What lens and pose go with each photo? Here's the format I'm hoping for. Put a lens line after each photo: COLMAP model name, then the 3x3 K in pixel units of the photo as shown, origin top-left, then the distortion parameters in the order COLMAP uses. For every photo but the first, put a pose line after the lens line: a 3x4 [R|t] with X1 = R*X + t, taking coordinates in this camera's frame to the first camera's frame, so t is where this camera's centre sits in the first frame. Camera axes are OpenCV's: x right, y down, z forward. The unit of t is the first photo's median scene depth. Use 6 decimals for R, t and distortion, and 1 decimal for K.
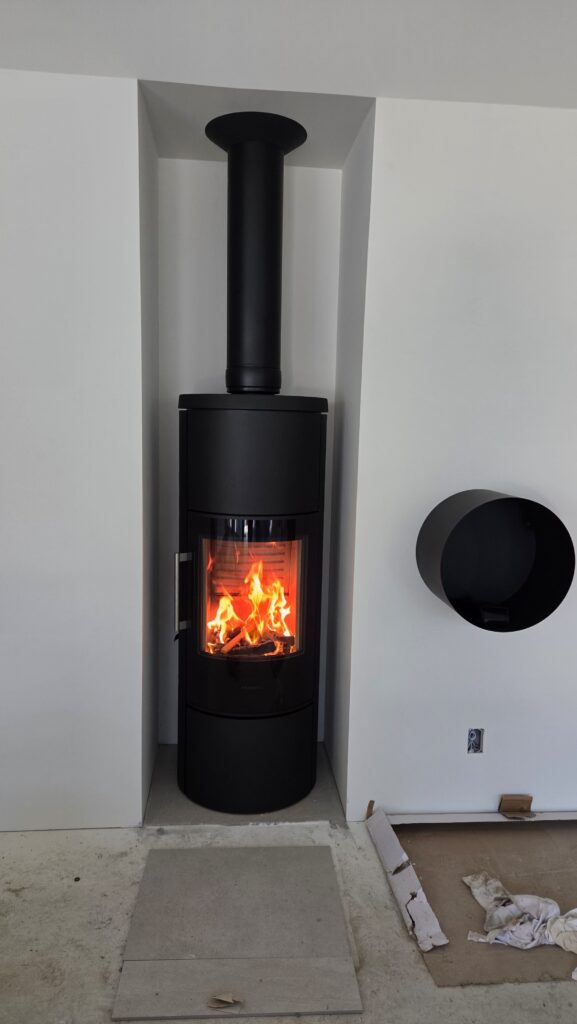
lens RADIAL K [[603.4, 0, 288.5], [0, 603.4, 512.0], [0, 0, 1]] dist [0.054641, -0.045948]
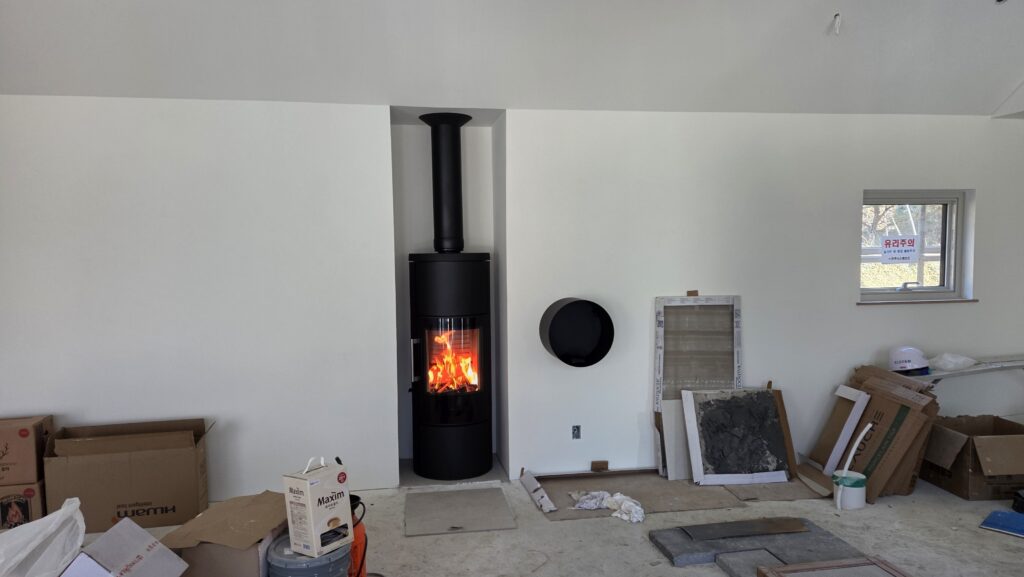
lens RADIAL K [[603.4, 0, 511.2], [0, 603.4, 307.7], [0, 0, 1]] dist [0.054641, -0.045948]
pose [[0.994784, -0.042368, 0.092793, -0.051627], [0.046783, 0.997849, -0.045930, 0.074412], [-0.090647, 0.050031, 0.994626, -0.898889]]
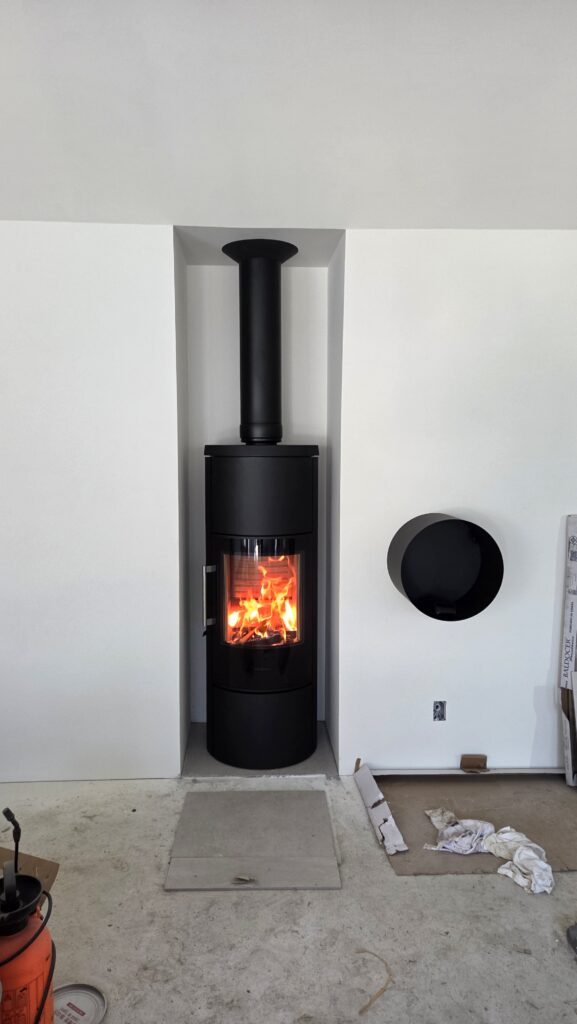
lens RADIAL K [[603.4, 0, 288.5], [0, 603.4, 512.0], [0, 0, 1]] dist [0.054641, -0.045948]
pose [[0.999254, -0.017816, -0.034273, 0.044955], [0.016674, 0.999306, -0.033311, -0.002203], [0.034842, 0.032714, 0.998857, -0.308957]]
